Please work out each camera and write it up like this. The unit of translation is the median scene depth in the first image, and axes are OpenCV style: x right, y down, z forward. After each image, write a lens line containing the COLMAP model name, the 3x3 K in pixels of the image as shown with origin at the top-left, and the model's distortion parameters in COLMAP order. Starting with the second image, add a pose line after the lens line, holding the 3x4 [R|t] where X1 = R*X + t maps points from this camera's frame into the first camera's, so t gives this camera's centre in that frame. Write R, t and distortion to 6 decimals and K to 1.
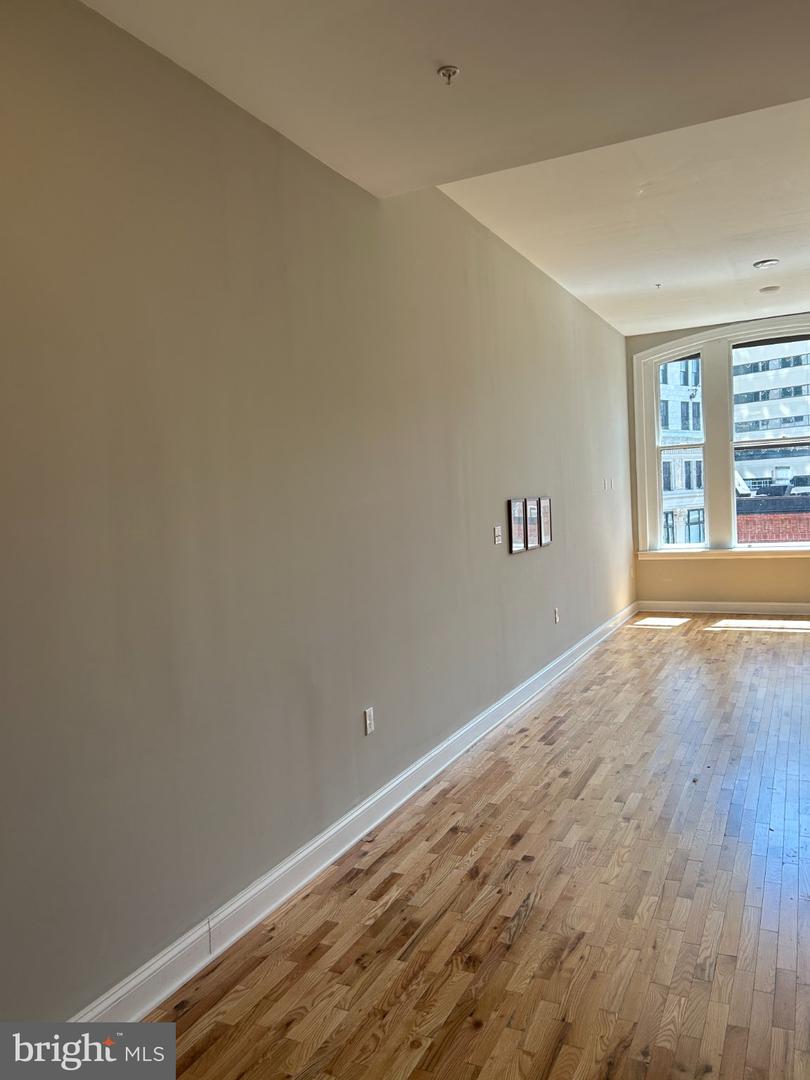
lens RADIAL K [[806.8, 0, 407.2], [0, 806.8, 540.8], [0, 0, 1]] dist [0.059621, -0.065646]
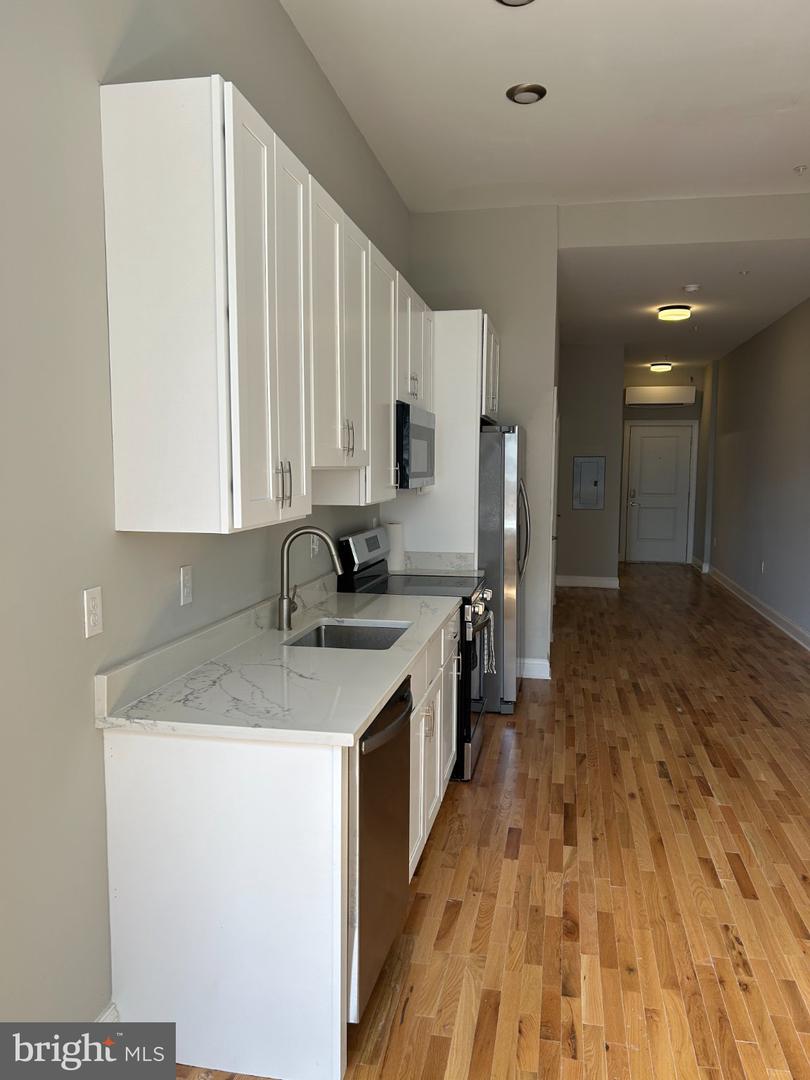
lens RADIAL K [[806.8, 0, 407.2], [0, 806.8, 540.8], [0, 0, 1]] dist [0.059621, -0.065646]
pose [[-0.965111, 0.068406, -0.252747, 0.467106], [0.028020, 0.986710, 0.160058, -0.074326], [0.260337, 0.147392, -0.954201, 0.906696]]
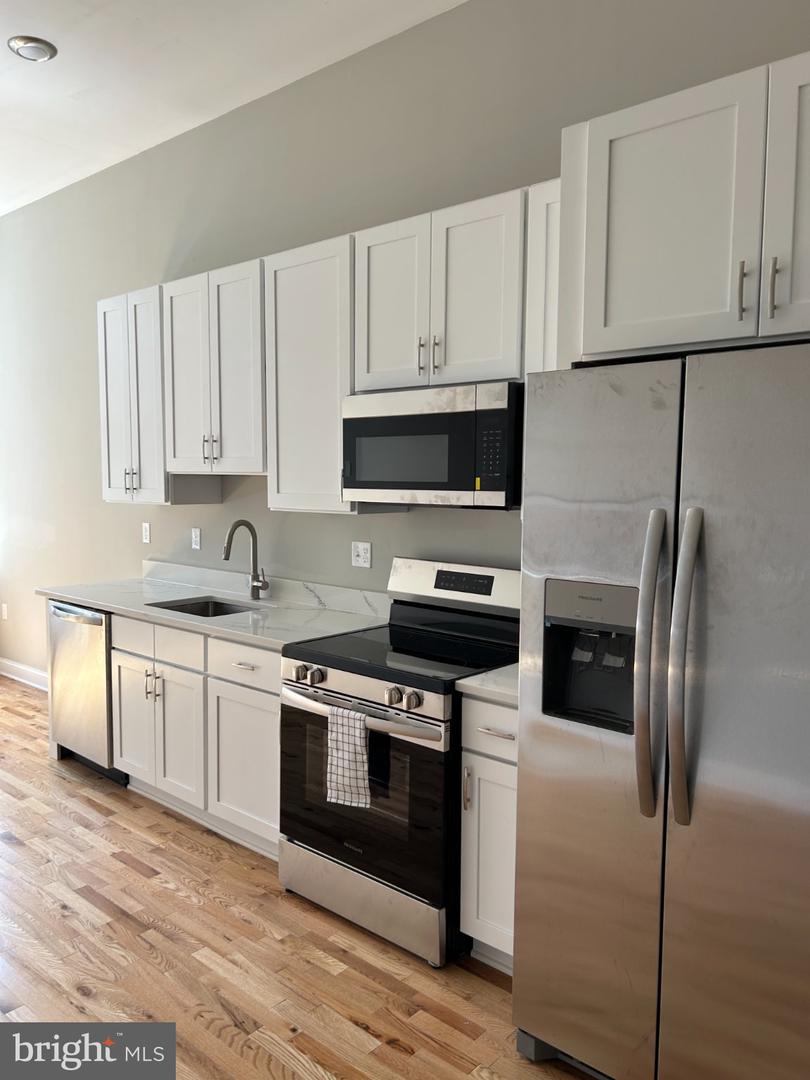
lens RADIAL K [[806.8, 0, 407.2], [0, 806.8, 540.8], [0, 0, 1]] dist [0.059621, -0.065646]
pose [[0.254225, -0.027278, 0.966760, 0.042615], [0.032634, 0.999275, 0.019614, -0.023690], [-0.966594, 0.026563, 0.254931, 0.395998]]
